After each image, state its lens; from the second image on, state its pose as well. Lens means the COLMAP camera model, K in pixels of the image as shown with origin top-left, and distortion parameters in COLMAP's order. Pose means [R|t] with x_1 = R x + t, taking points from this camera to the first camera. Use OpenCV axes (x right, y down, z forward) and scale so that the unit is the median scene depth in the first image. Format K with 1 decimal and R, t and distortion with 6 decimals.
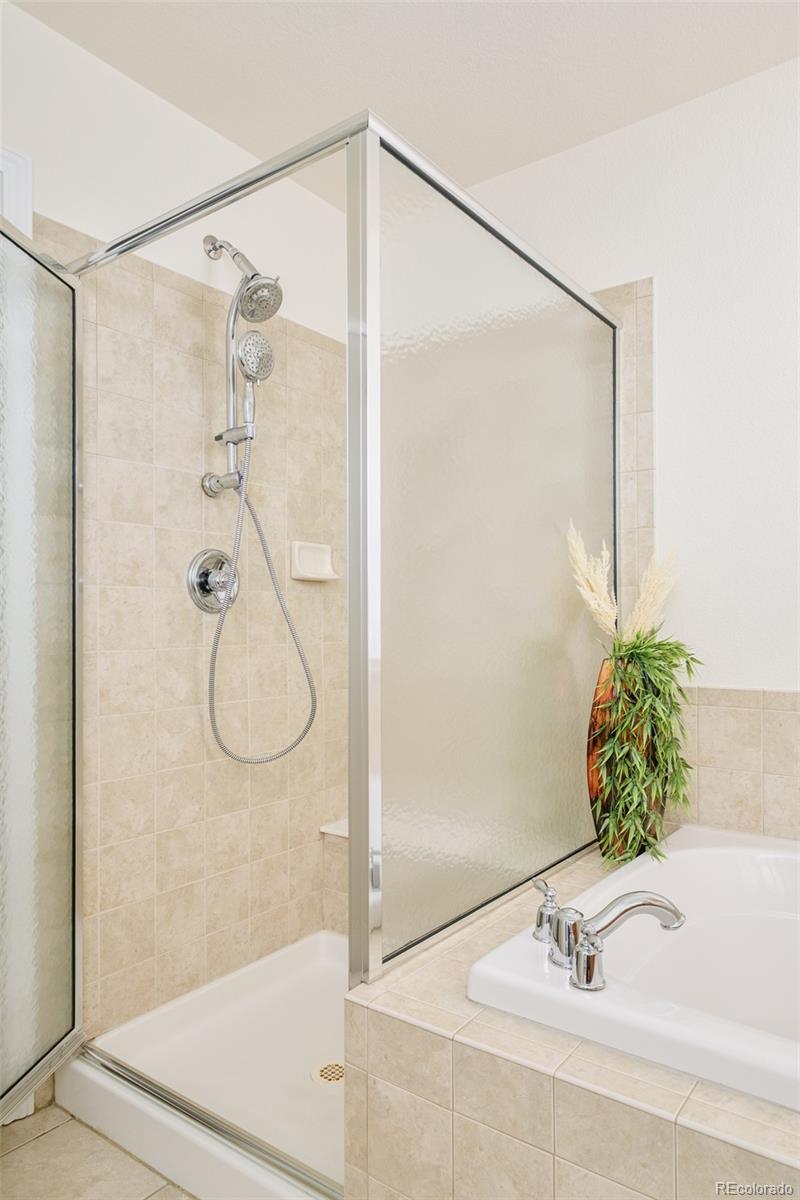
lens RADIAL K [[789.6, 0, 406.1], [0, 789.6, 607.1], [0, 0, 1]] dist [0.013033, -0.001235]
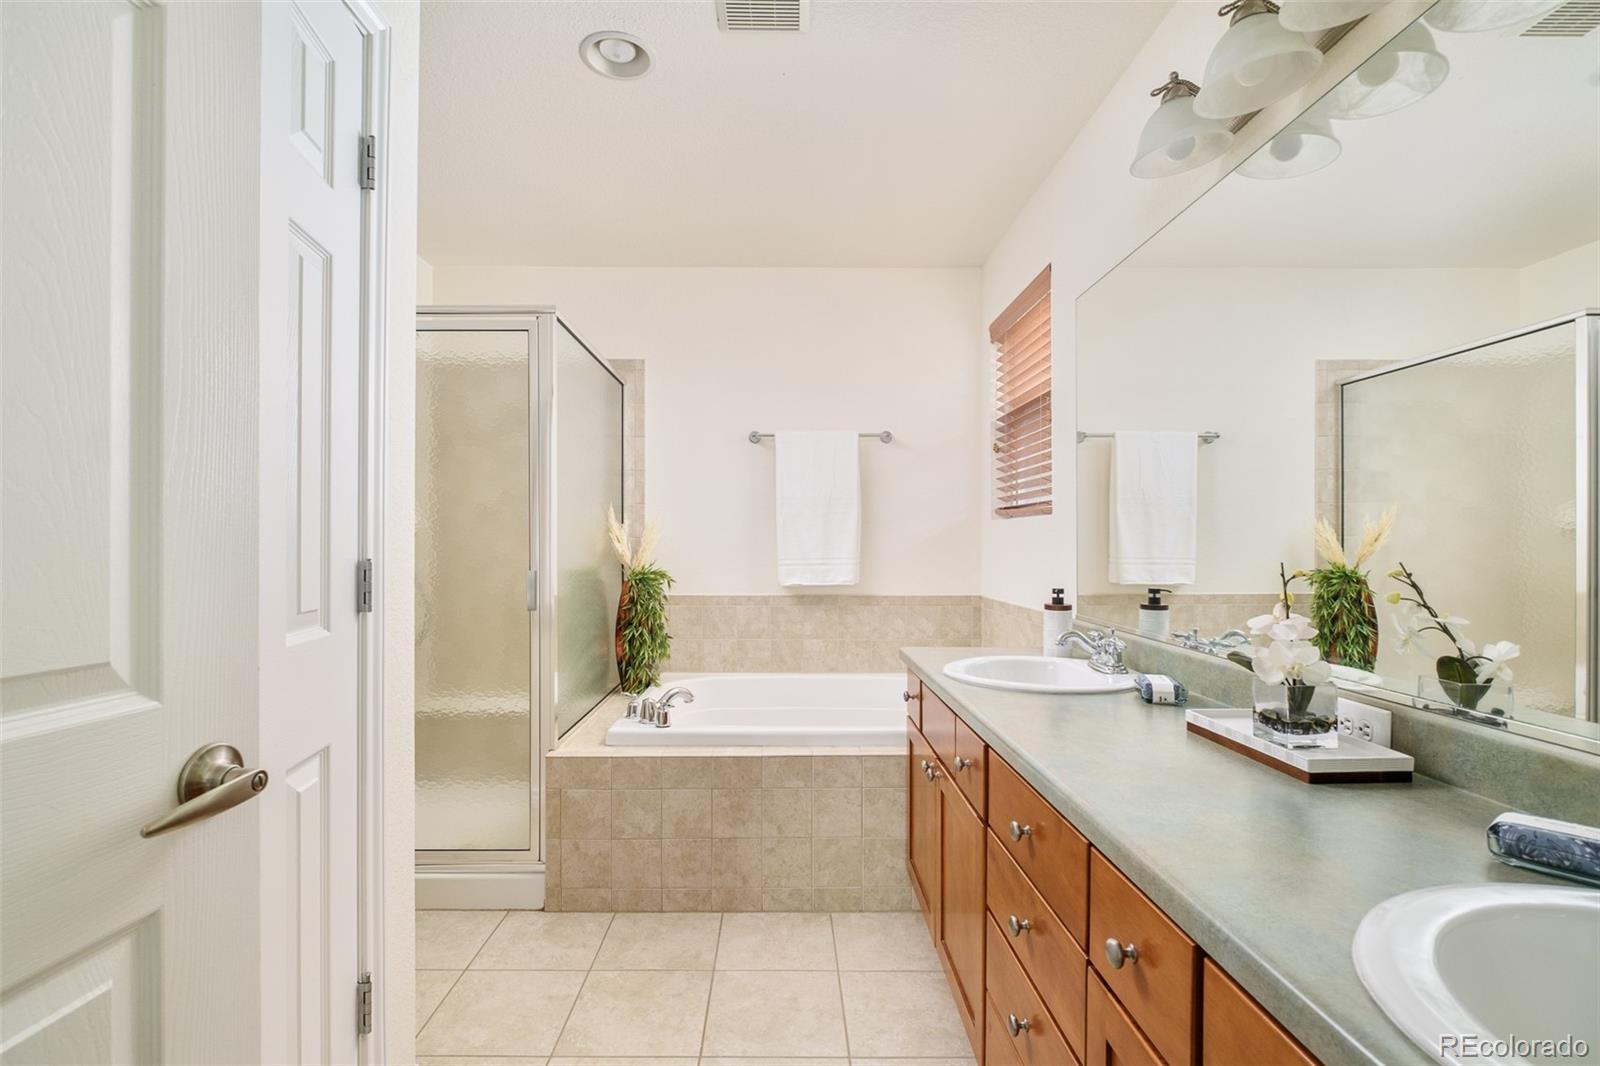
lens RADIAL K [[778.1, 0, 795.0], [0, 778.1, 541.3], [0, 0, 1]] dist [-0.004194, -0.002154]
pose [[0.792907, -0.005331, 0.609319, -0.509185], [-0.003524, 0.999905, 0.013334, -0.048166], [-0.609332, -0.012720, 0.792813, -0.604299]]
